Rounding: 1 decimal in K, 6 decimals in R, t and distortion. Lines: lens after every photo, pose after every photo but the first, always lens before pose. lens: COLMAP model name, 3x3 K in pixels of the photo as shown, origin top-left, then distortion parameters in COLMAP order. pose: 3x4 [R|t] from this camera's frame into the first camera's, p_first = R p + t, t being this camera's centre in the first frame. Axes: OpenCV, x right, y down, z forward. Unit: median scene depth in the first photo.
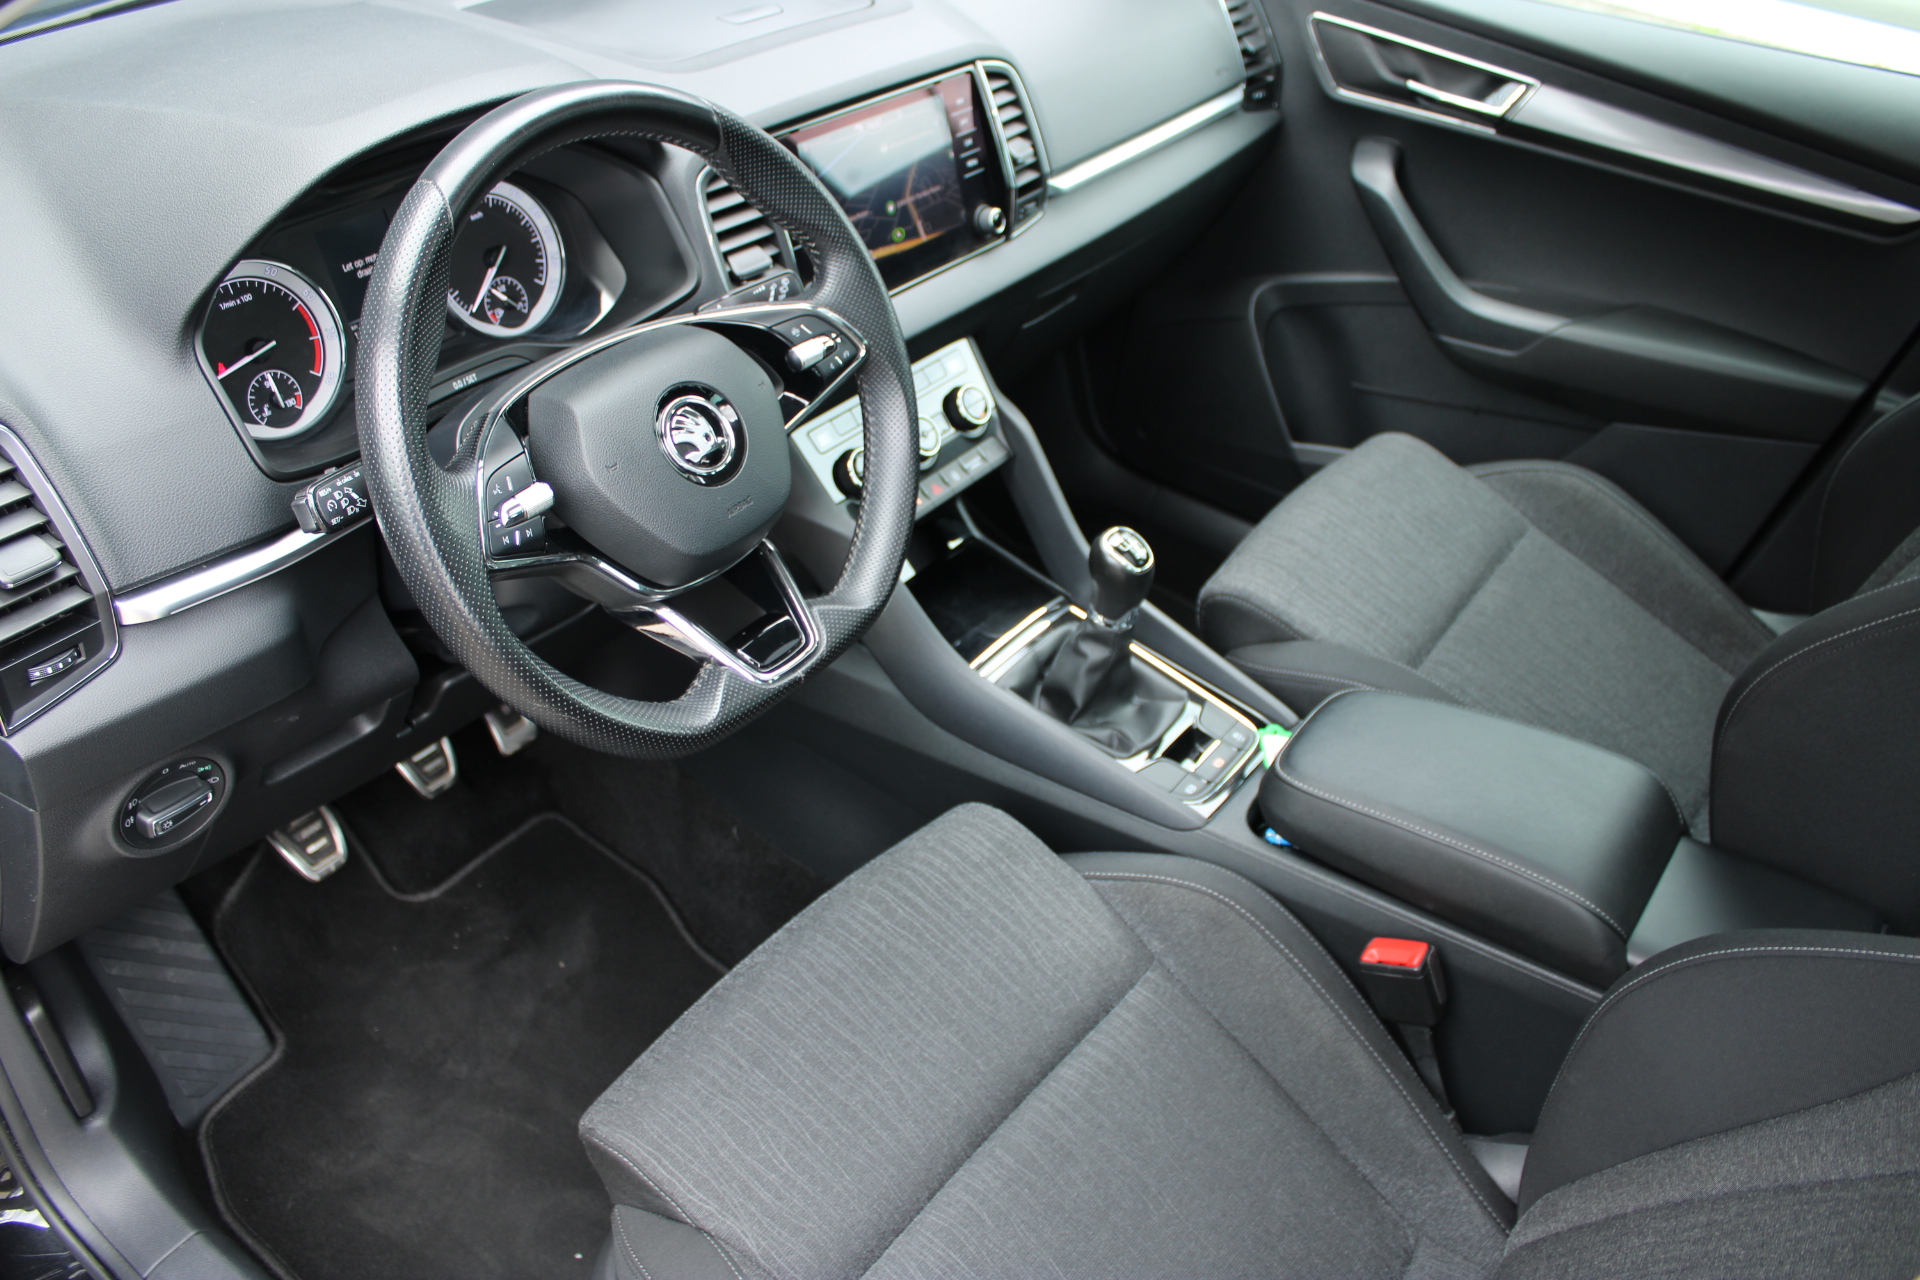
lens RADIAL K [[1523.1, 0, 960.0], [0, 1523.1, 640.0], [0, 0, 1]] dist [-0.186032, 0.165845]
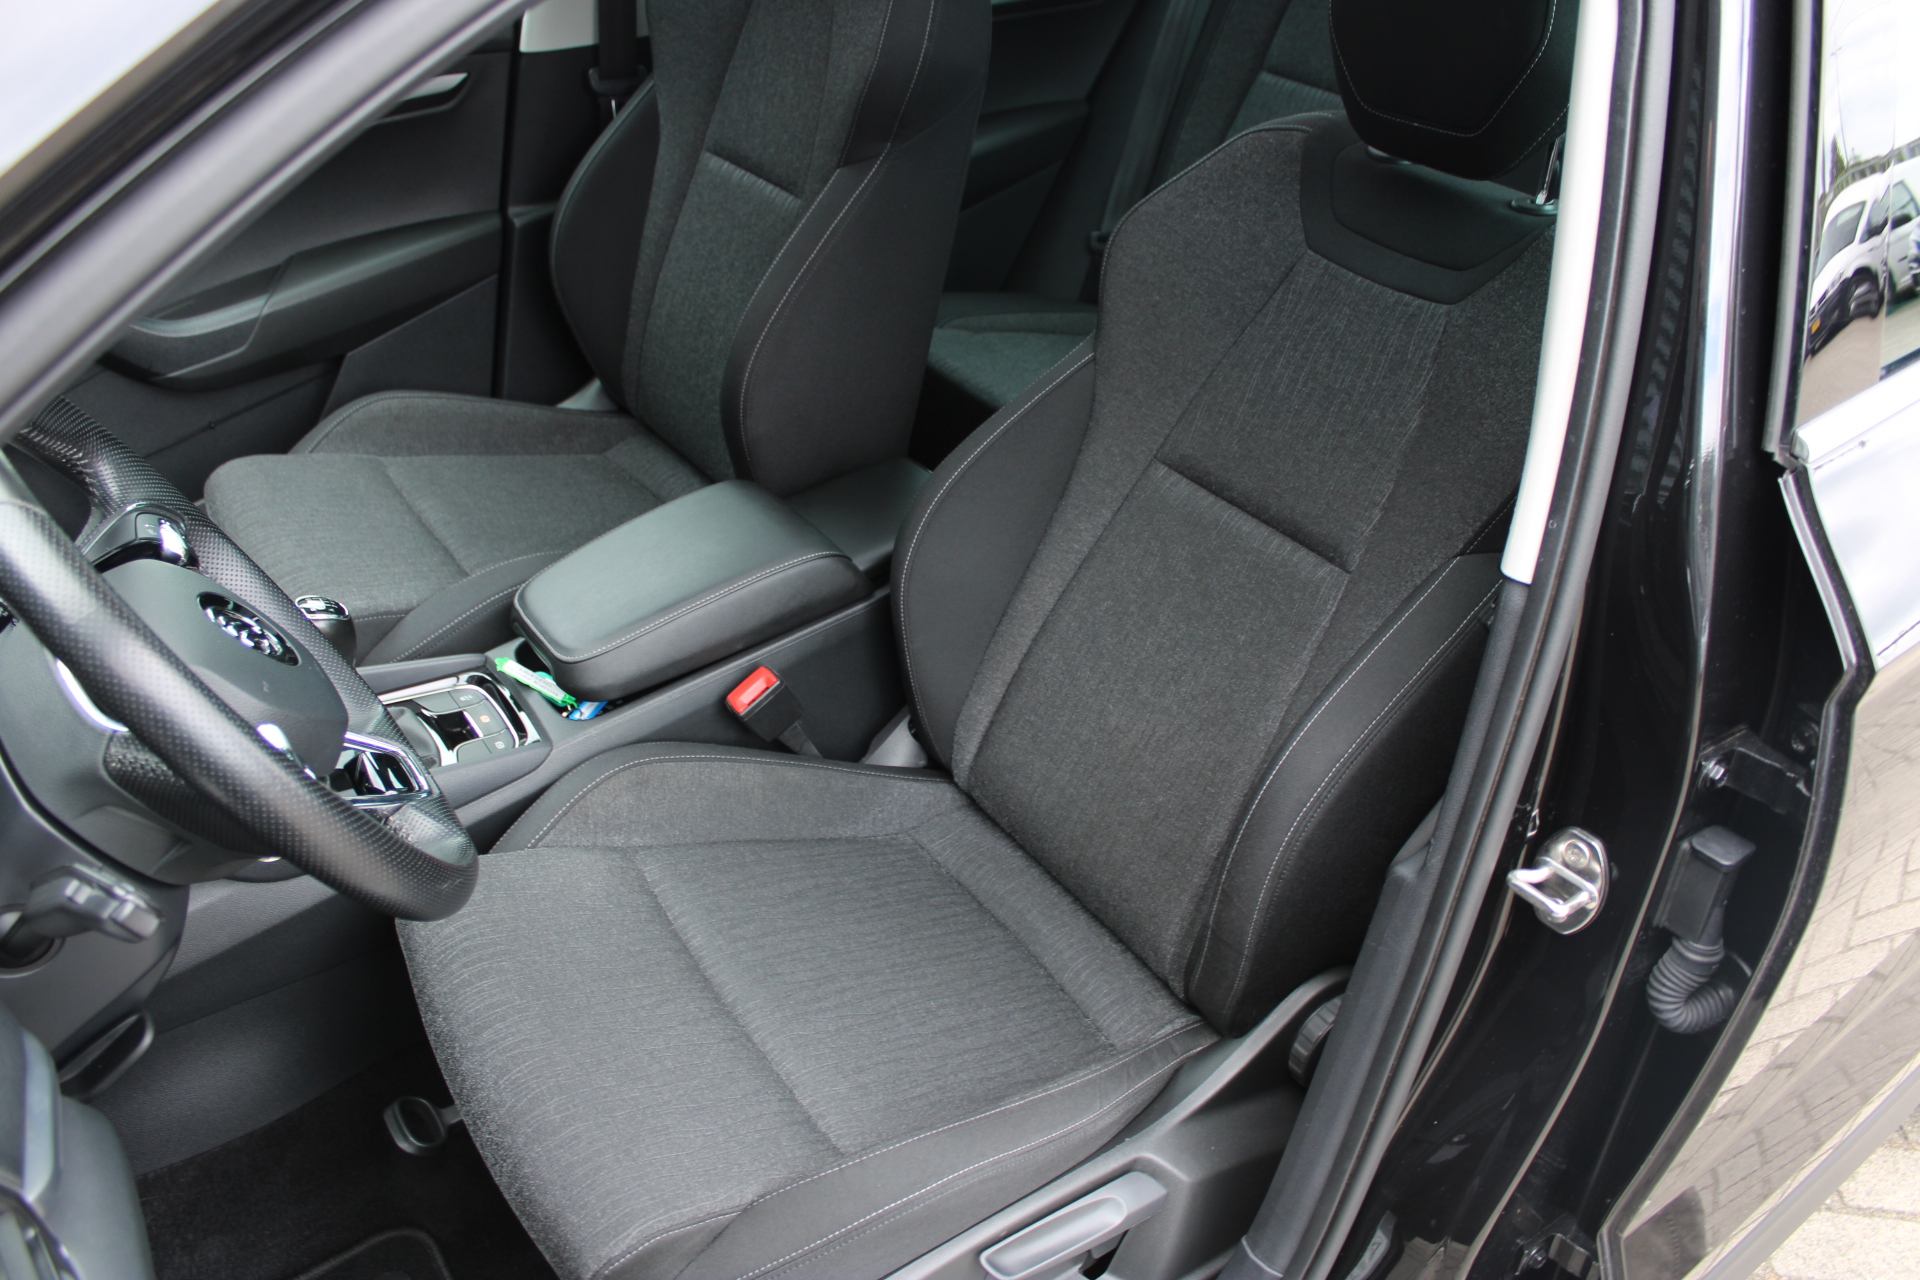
lens RADIAL K [[1523.1, 0, 960.0], [0, 1523.1, 640.0], [0, 0, 1]] dist [-0.186032, 0.165845]
pose [[0.338390, -0.593435, 0.730293, -0.515097], [0.583966, 0.740990, 0.331540, -0.130723], [-0.737886, 0.314276, 0.597289, 0.095202]]
